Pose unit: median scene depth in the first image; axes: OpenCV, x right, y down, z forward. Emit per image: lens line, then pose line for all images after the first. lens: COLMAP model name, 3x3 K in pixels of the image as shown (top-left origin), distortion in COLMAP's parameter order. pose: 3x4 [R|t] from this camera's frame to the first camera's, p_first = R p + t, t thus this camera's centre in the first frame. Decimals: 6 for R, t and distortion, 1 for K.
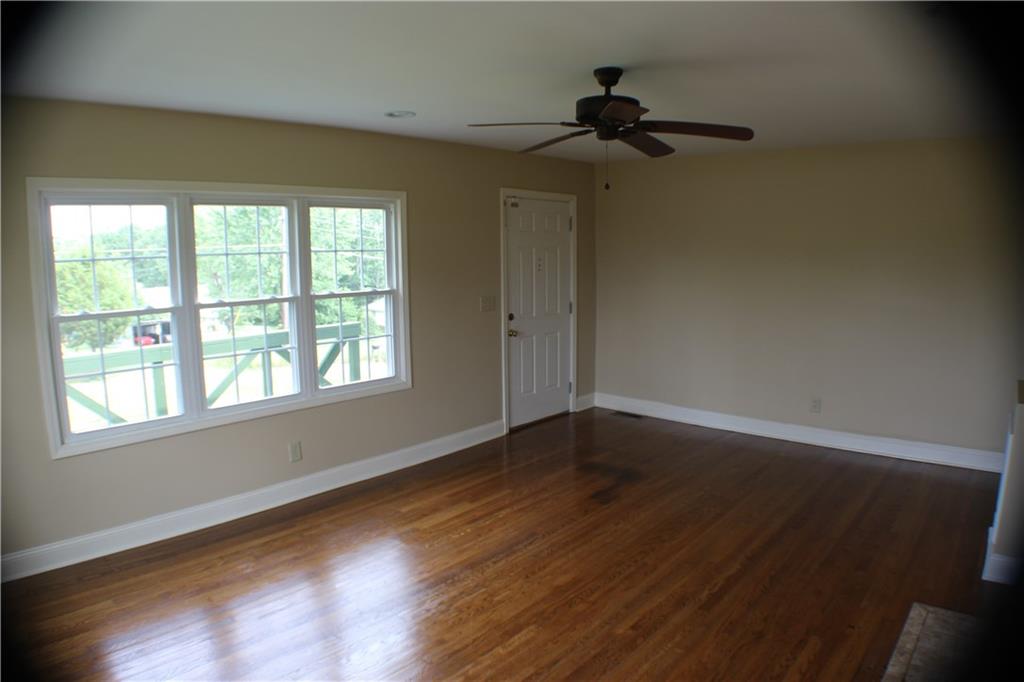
lens RADIAL K [[678.1, 0, 508.5], [0, 678.1, 356.4], [0, 0, 1]] dist [-0.155437, 0.000295]
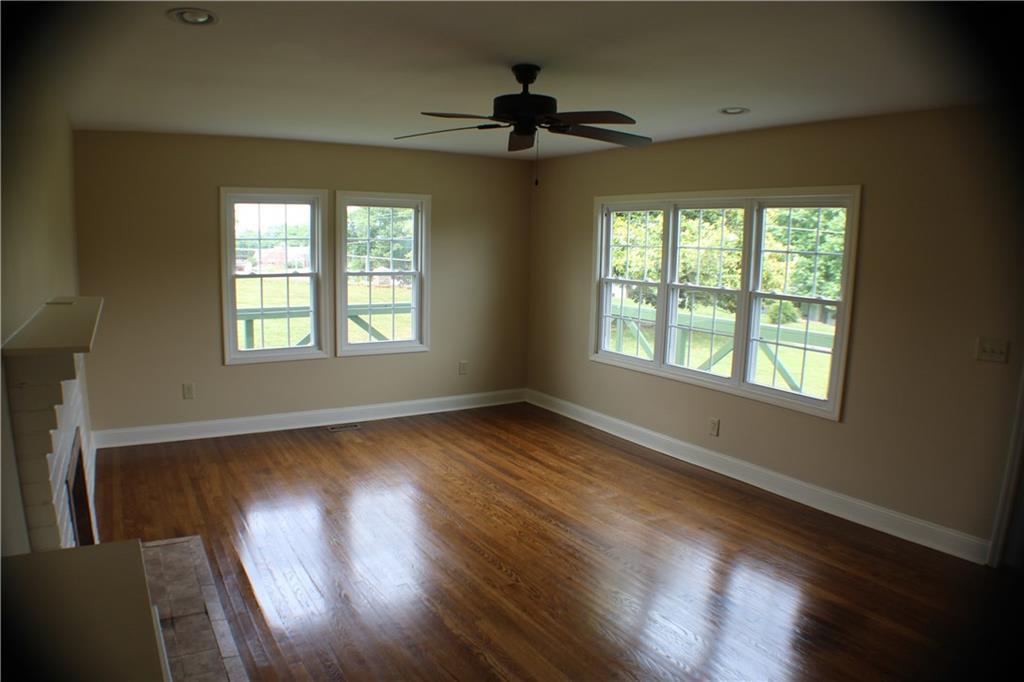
lens RADIAL K [[678.1, 0, 508.5], [0, 678.1, 356.4], [0, 0, 1]] dist [-0.155437, 0.000295]
pose [[-0.288324, 0.158145, -0.944383, 0.854764], [-0.166575, 0.962945, 0.212109, -0.157518], [0.942933, 0.218467, -0.251297, 0.961993]]
